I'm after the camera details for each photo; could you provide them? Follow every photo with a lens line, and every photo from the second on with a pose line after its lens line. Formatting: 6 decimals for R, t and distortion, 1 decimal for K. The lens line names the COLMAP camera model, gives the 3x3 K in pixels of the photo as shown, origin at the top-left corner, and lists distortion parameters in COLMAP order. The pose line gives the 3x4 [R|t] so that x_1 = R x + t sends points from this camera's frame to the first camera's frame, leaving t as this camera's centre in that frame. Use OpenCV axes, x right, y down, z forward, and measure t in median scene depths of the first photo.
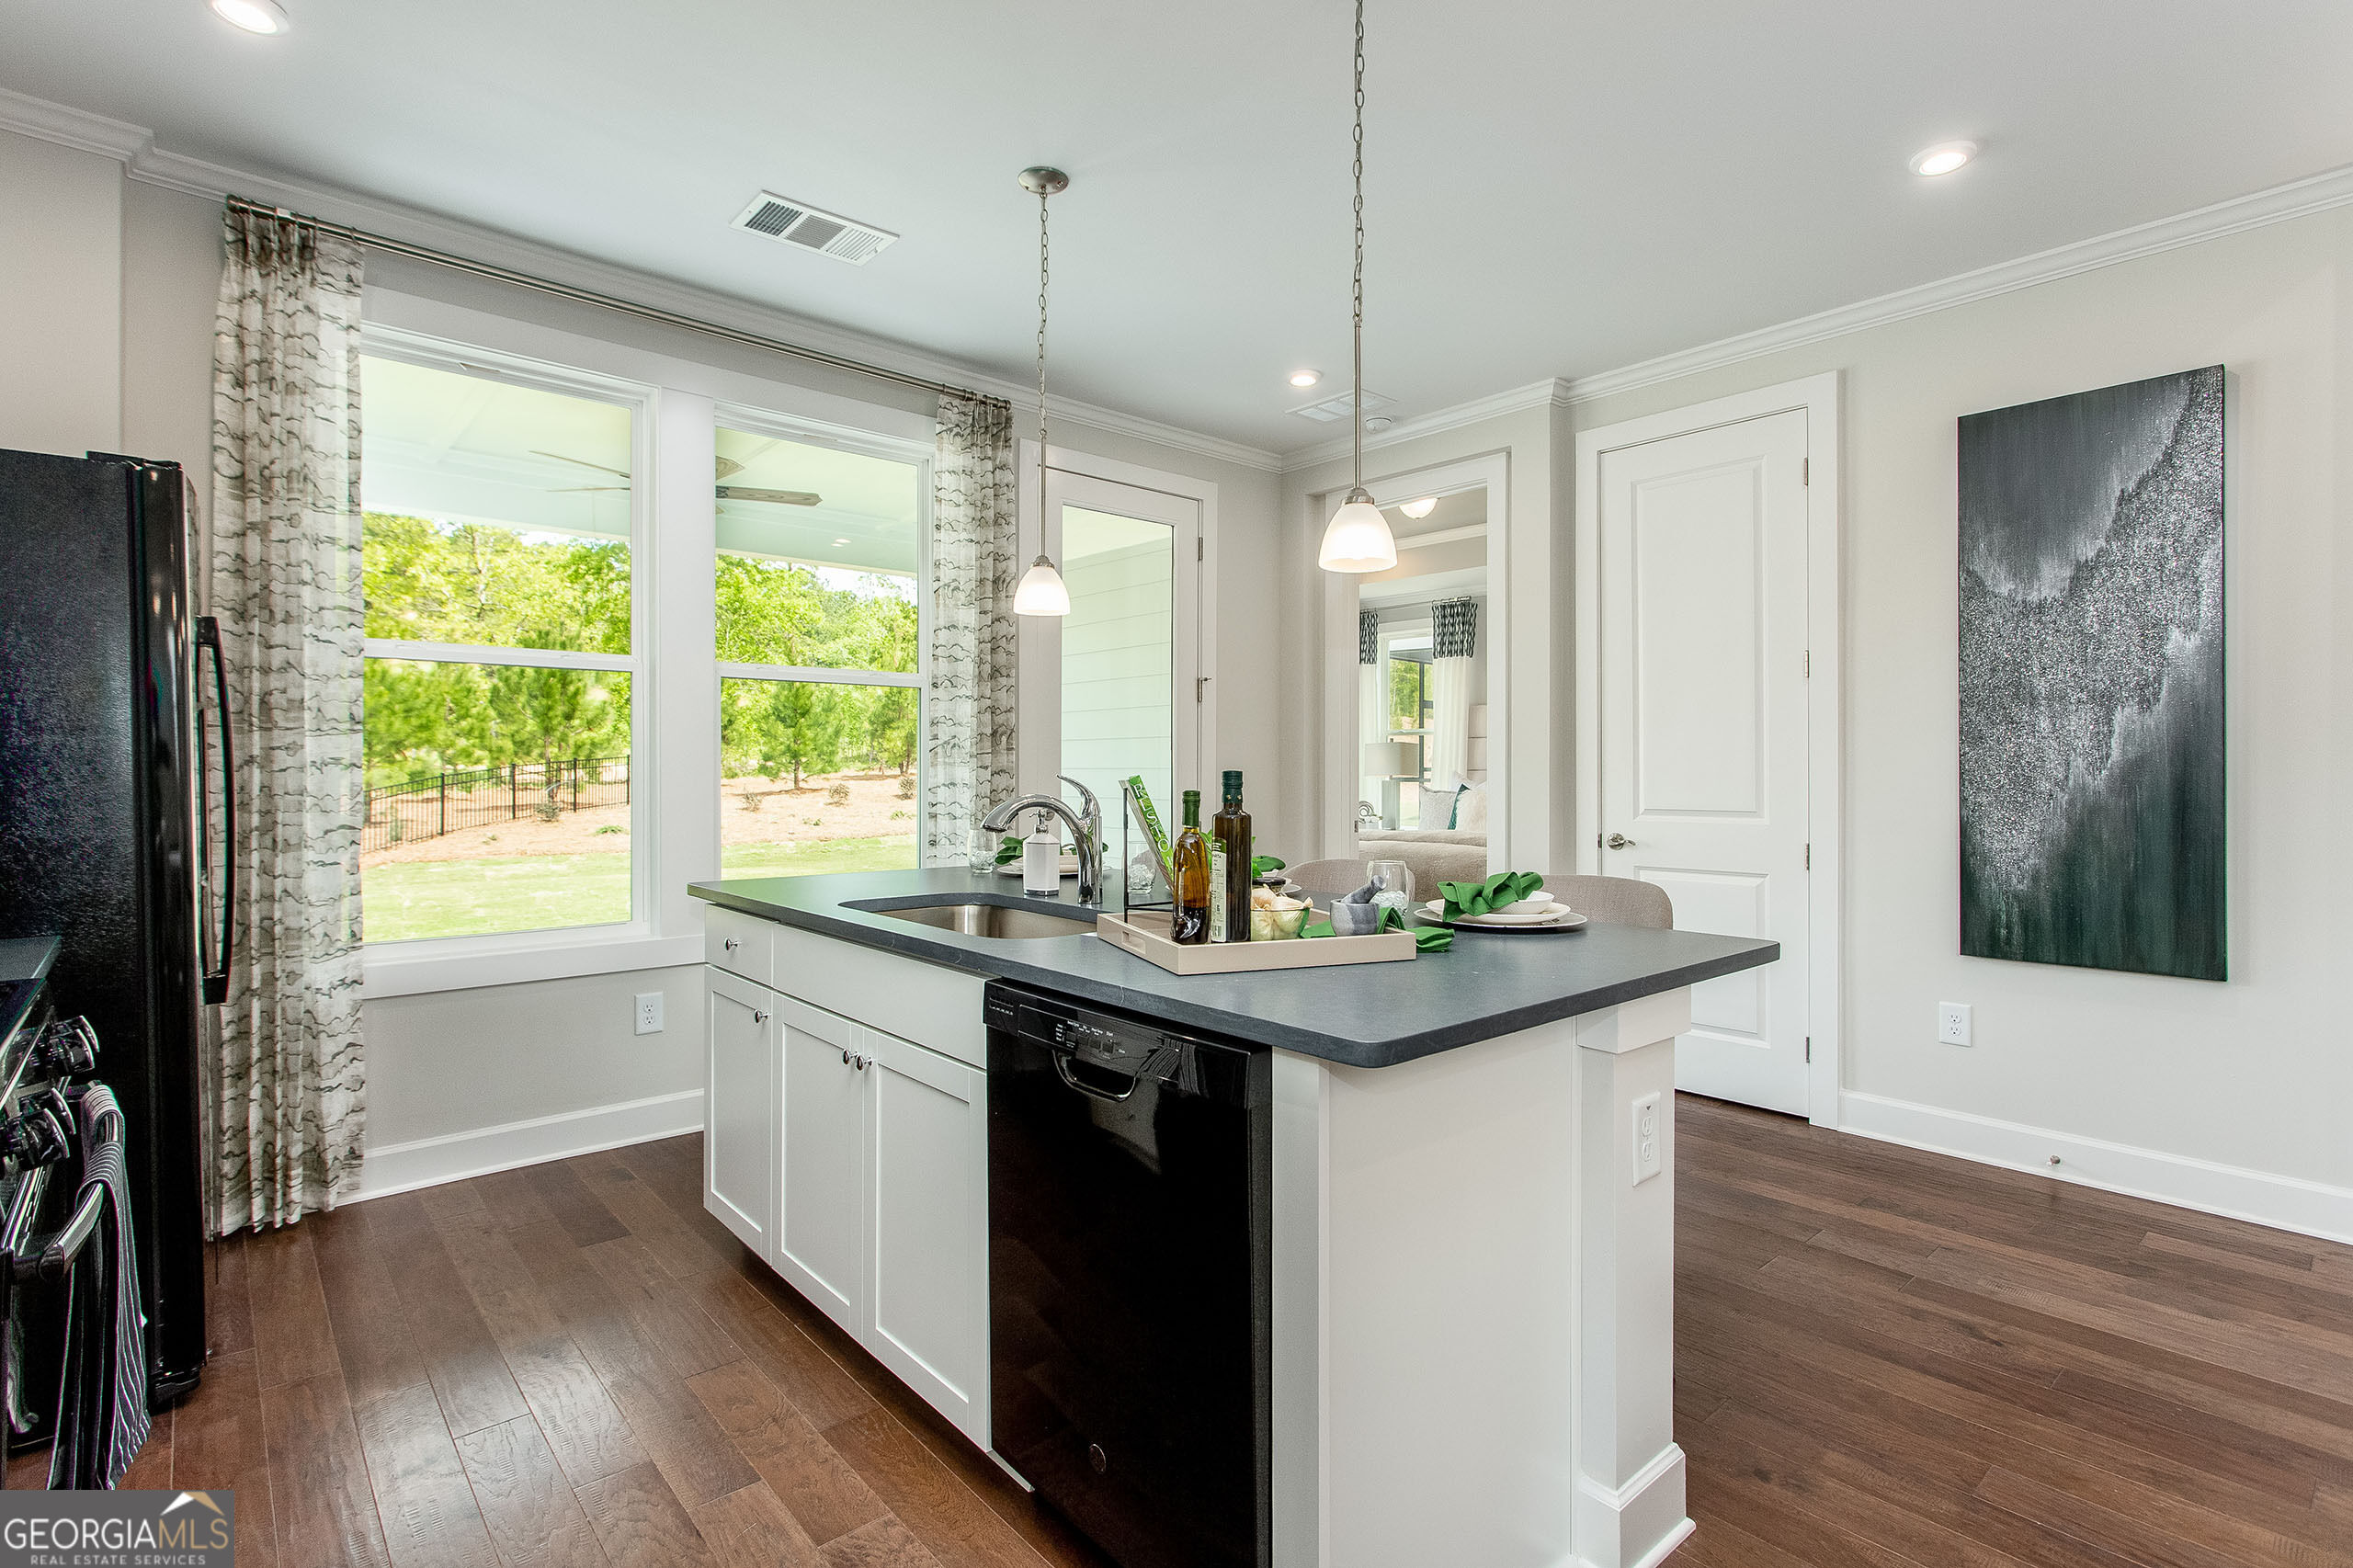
lens RADIAL K [[1122.8, 0, 1189.8], [0, 1122.8, 774.5], [0, 0, 1]] dist [0.000687, 0.001756]
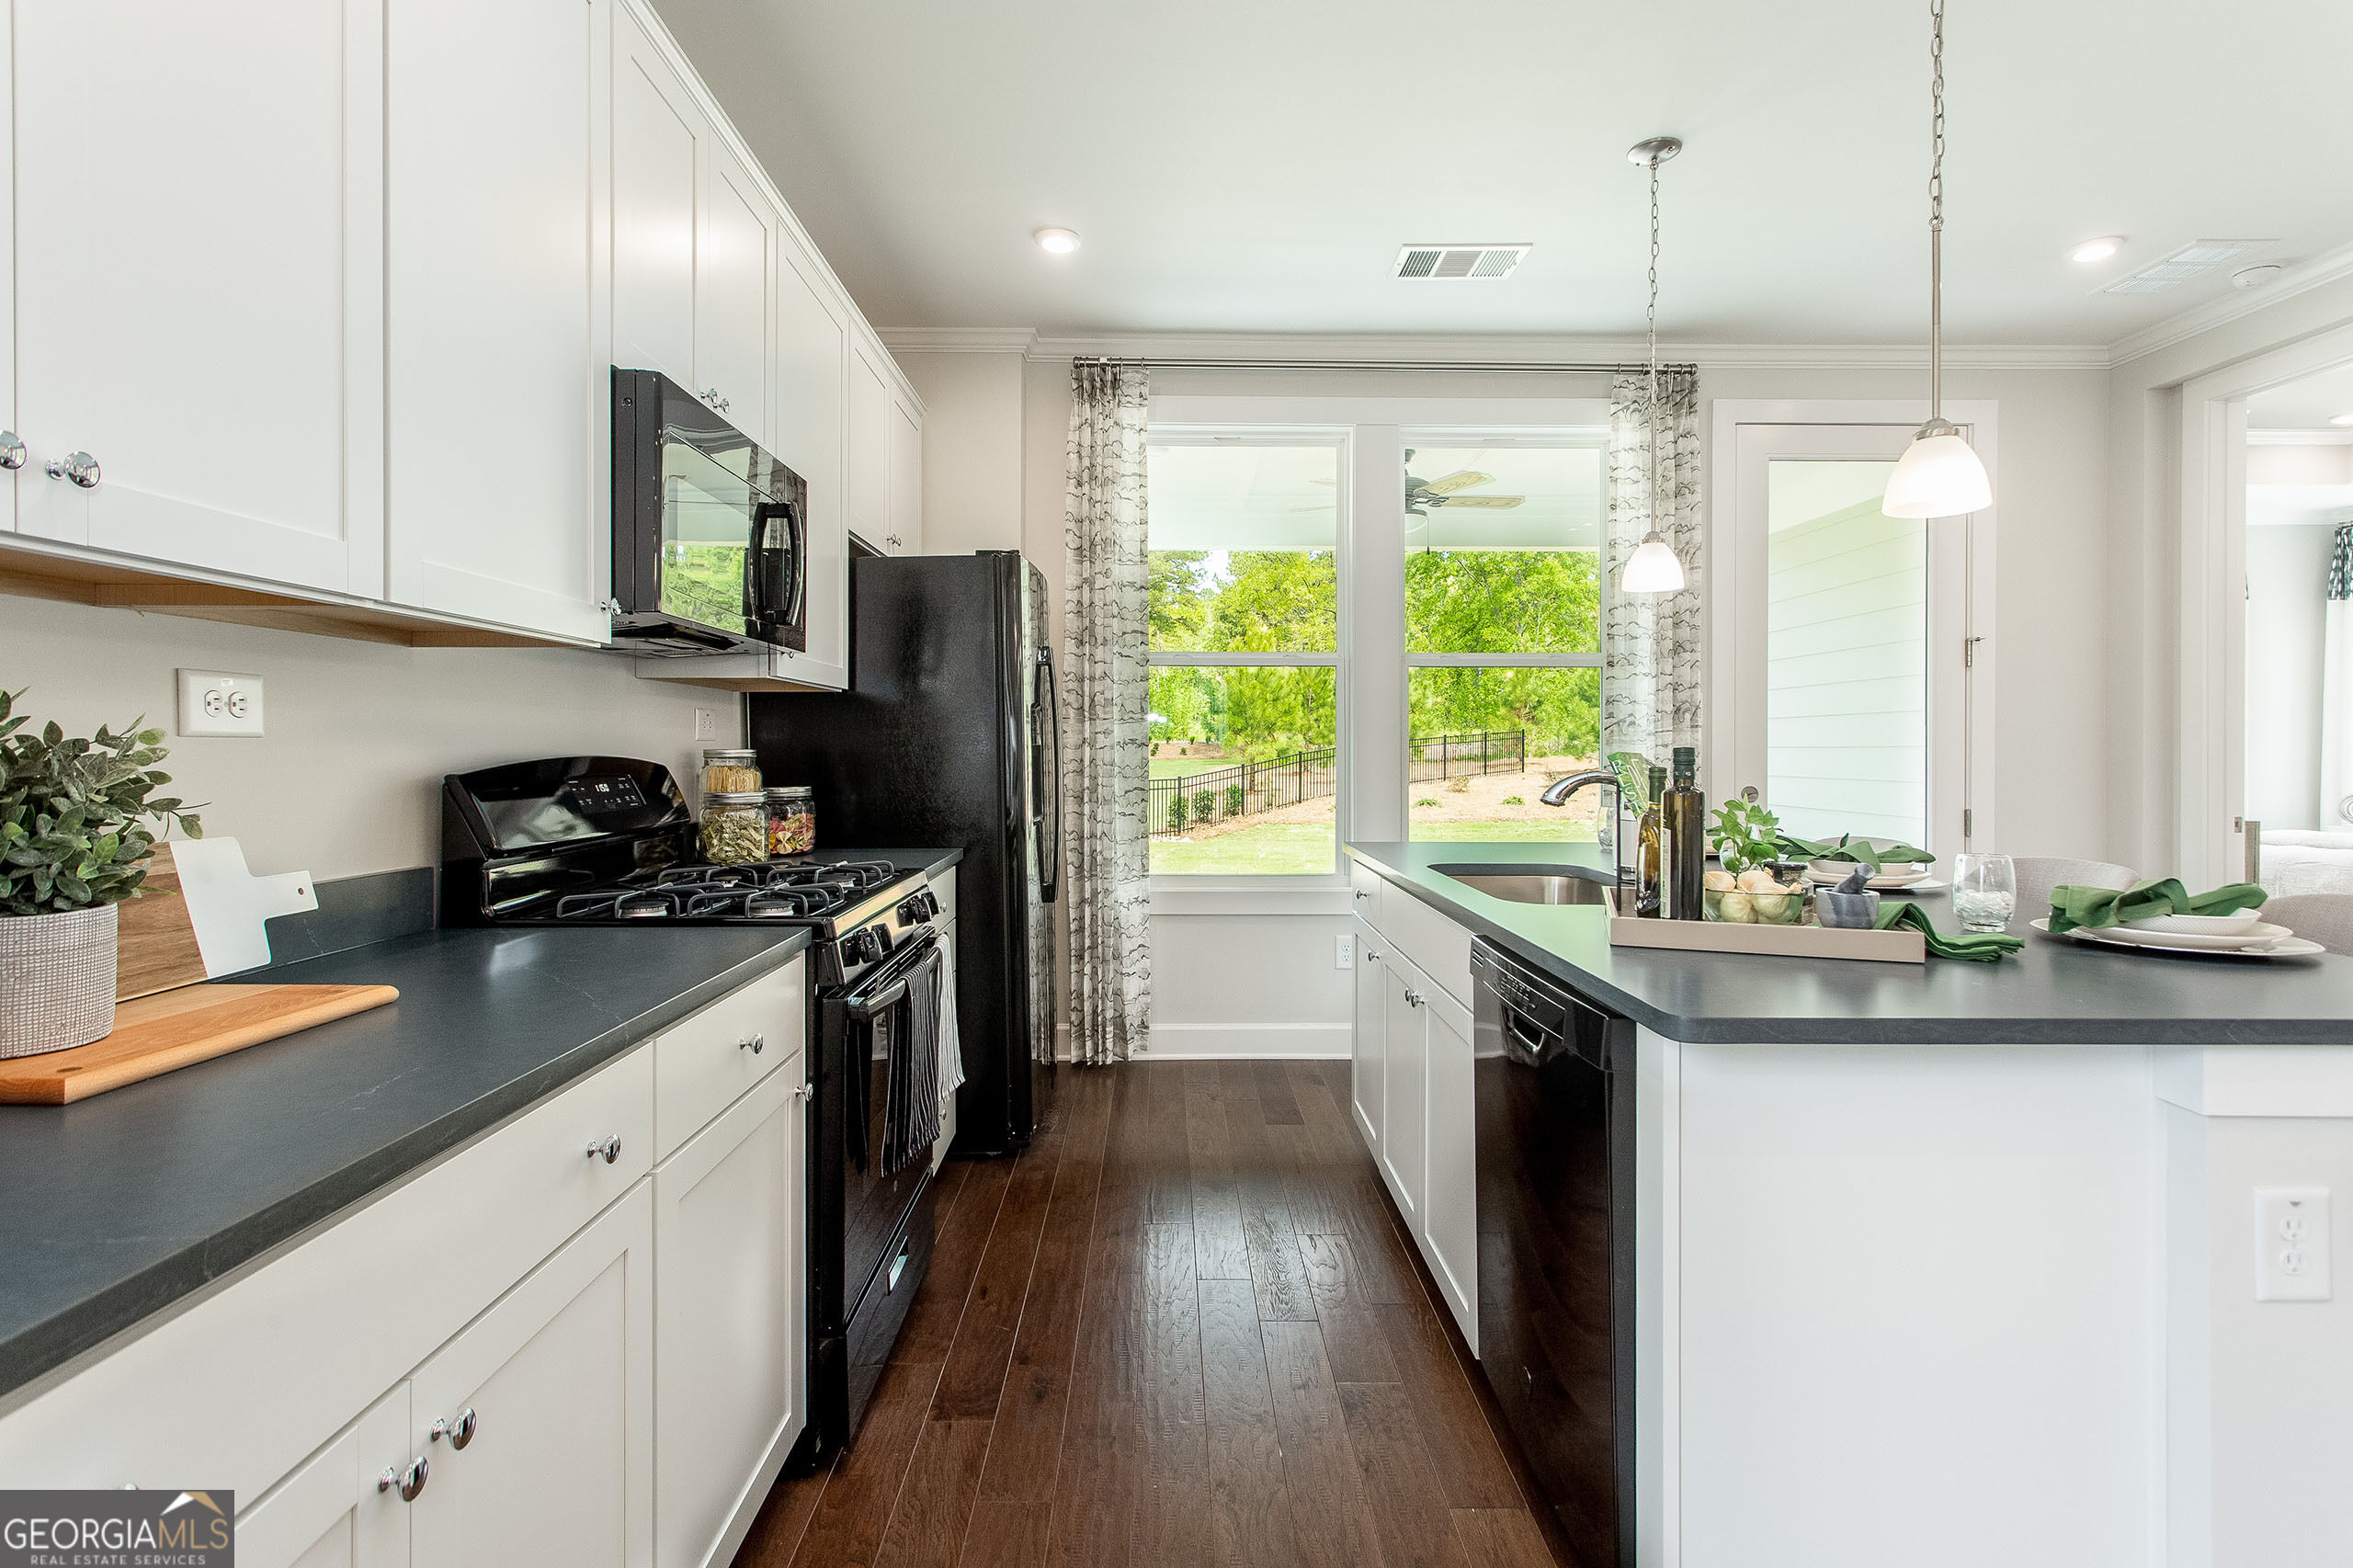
lens RADIAL K [[1123.8, 0, 1187.7], [0, 1123.8, 756.9], [0, 0, 1]] dist [0.000304, -0.000027]
pose [[0.760355, 0.004767, -0.649490, 0.204797], [-0.003049, 0.999988, 0.003770, 0.001639], [0.649500, -0.000886, 0.760361, -0.020658]]
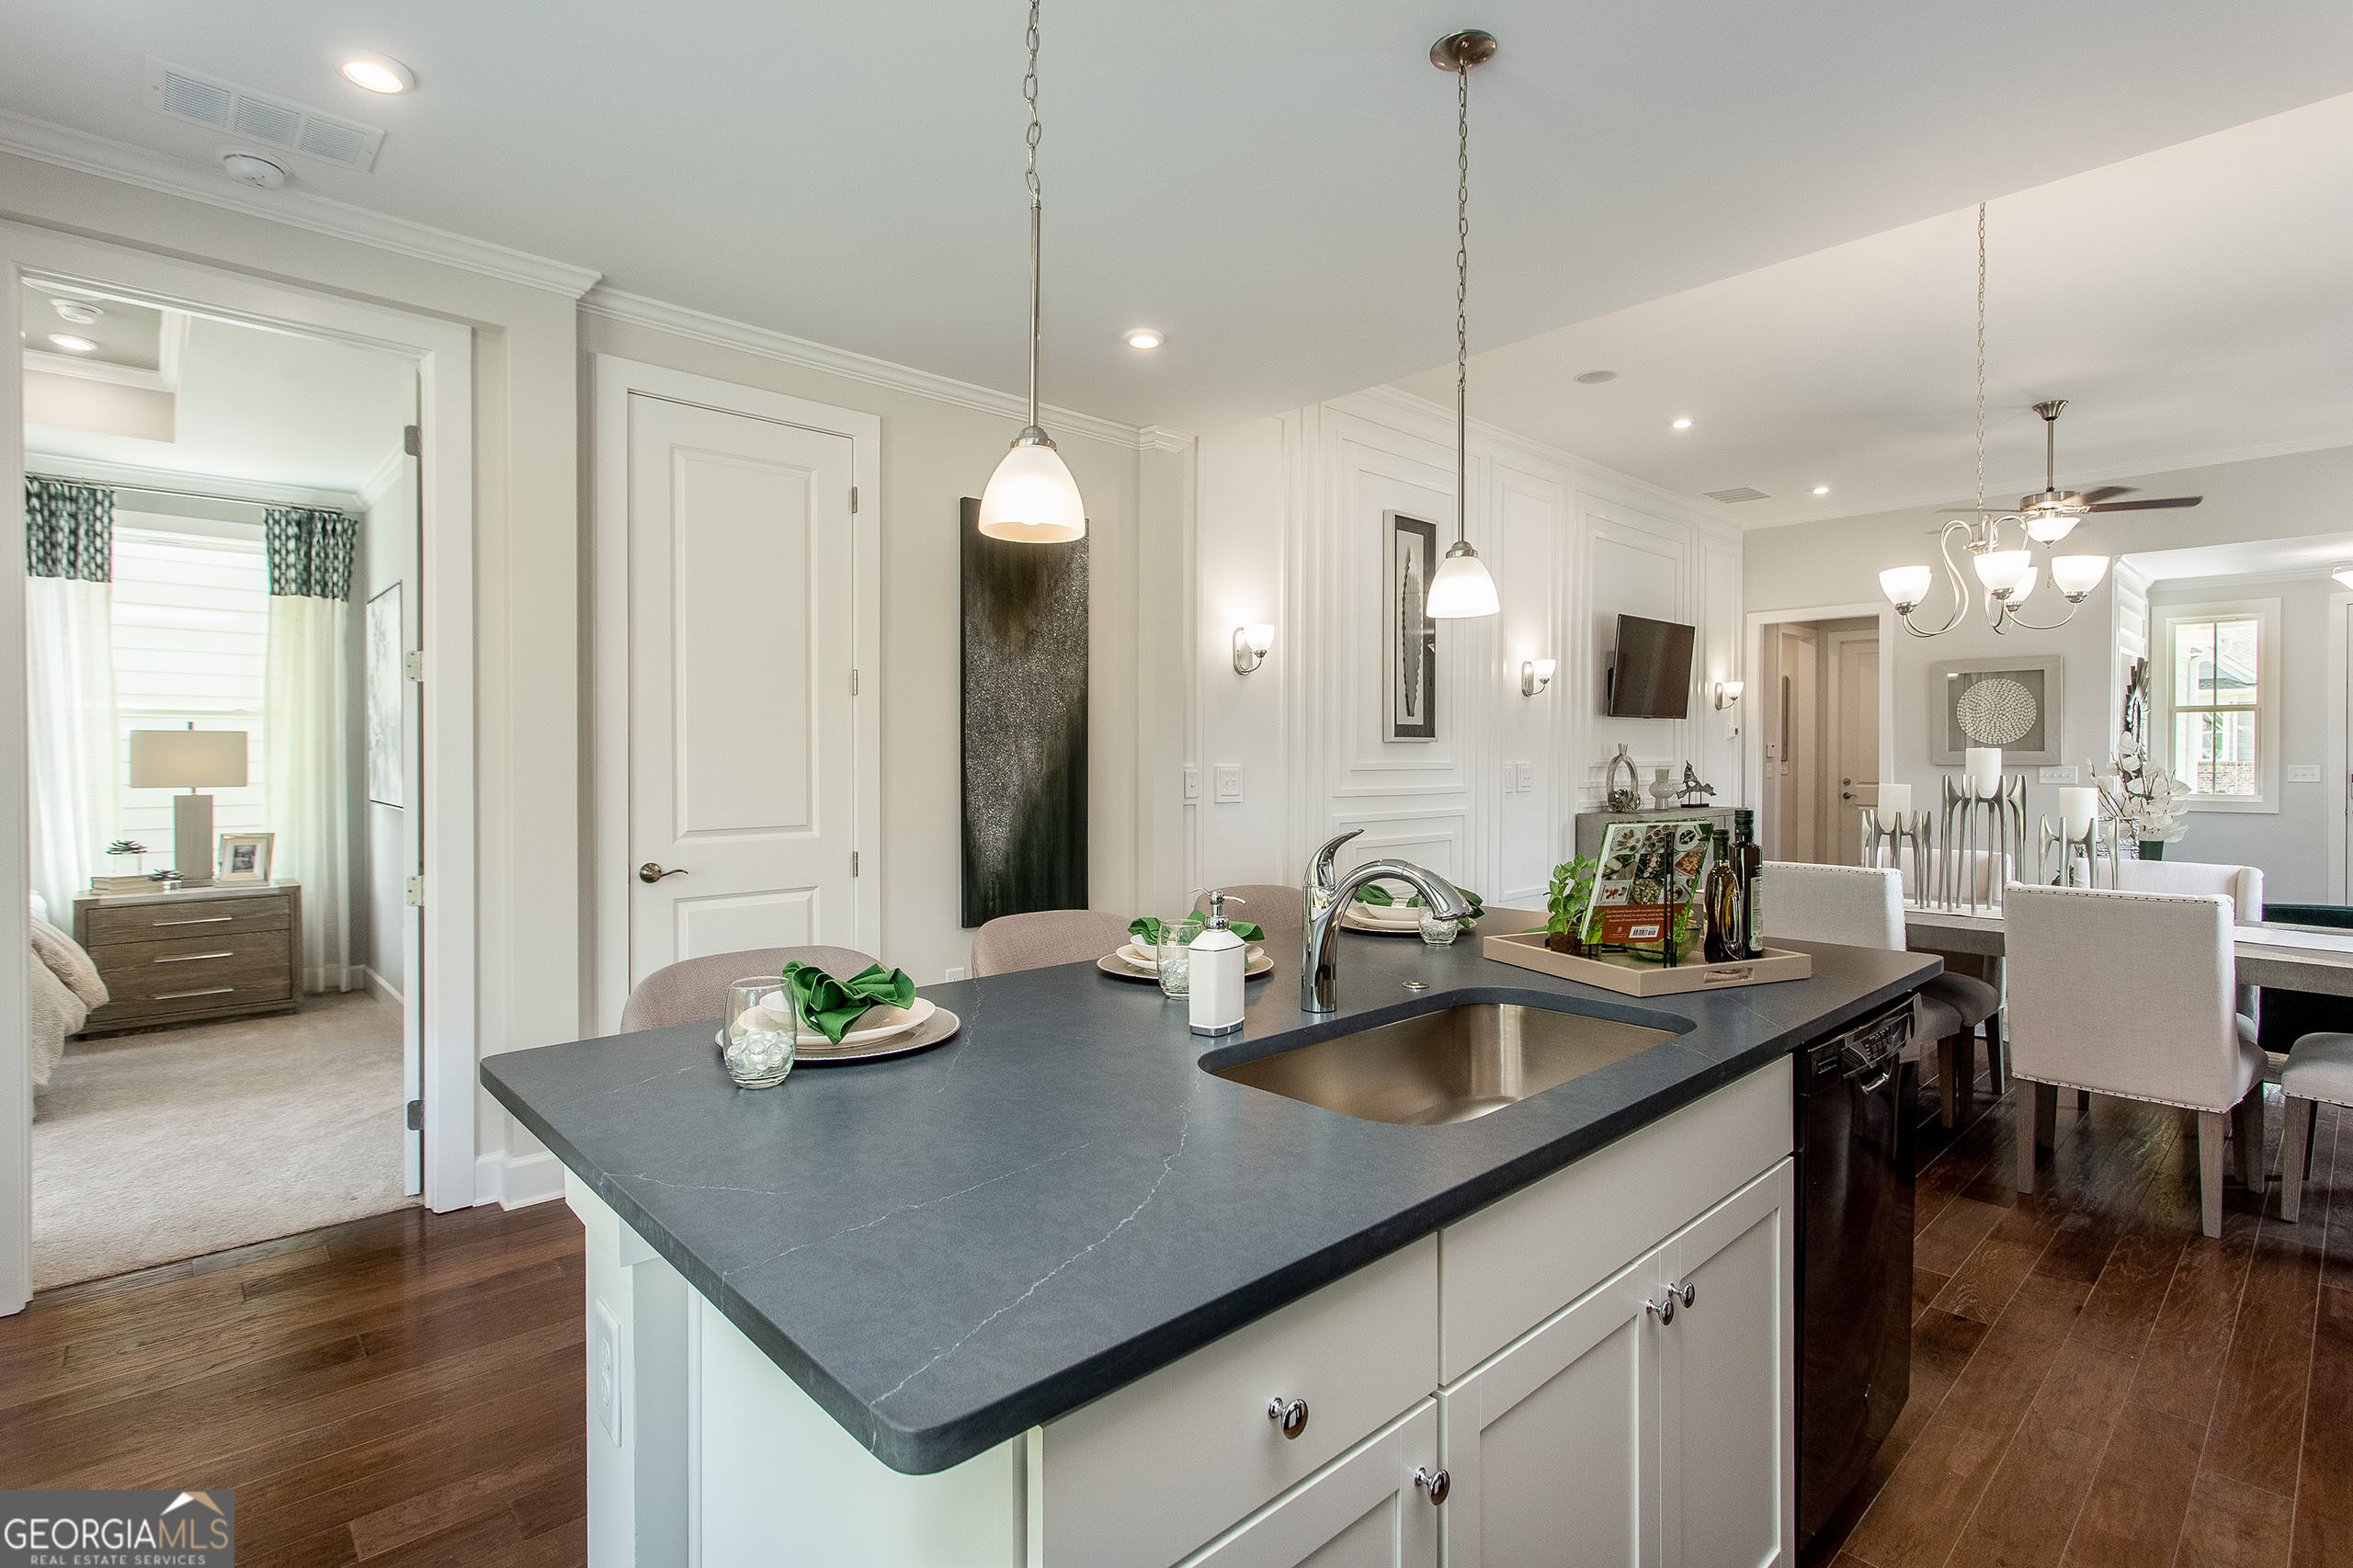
lens RADIAL K [[1123.8, 0, 1187.7], [0, 1123.8, 756.9], [0, 0, 1]] dist [0.000304, -0.000027]
pose [[-0.033868, -0.003761, 0.999419, -0.685135], [0.002282, 0.999990, 0.003840, -0.041441], [-0.999424, 0.002411, -0.033859, 0.952953]]
